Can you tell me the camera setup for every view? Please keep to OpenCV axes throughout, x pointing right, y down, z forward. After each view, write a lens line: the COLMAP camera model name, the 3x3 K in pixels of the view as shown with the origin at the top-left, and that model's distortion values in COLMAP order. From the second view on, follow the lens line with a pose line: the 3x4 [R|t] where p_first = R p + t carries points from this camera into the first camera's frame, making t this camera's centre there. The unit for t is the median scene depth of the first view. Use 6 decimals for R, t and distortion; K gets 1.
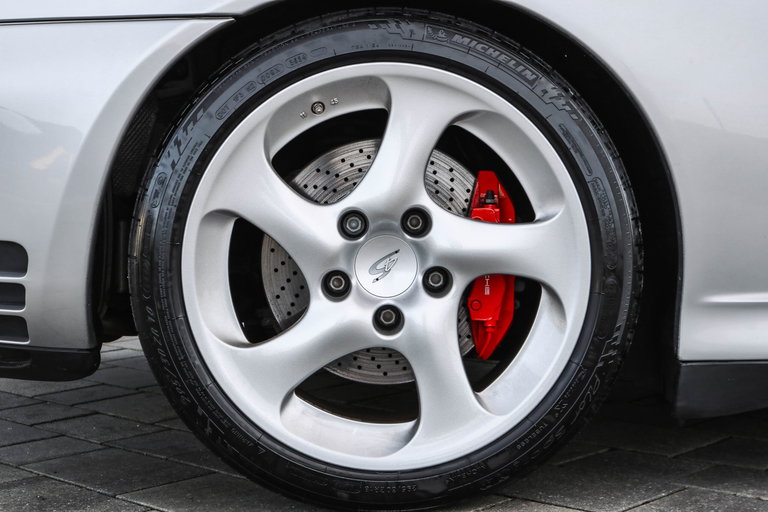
lens RADIAL K [[1271.9, 0, 367.6], [0, 1271.9, 260.5], [0, 0, 1]] dist [-0.163162, 0.000000]
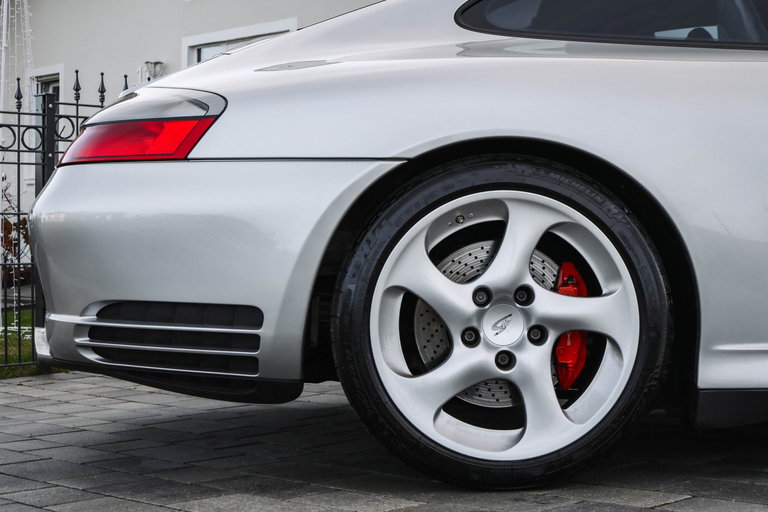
lens RADIAL K [[1271.9, 0, 383.1], [0, 1271.9, 253.5], [0, 0, 1]] dist [-0.163162, 0.000000]
pose [[0.999950, 0.008819, -0.004771, -0.123356], [-0.009172, 0.996758, -0.079930, 0.042481], [0.004051, 0.079970, 0.996789, -0.512325]]
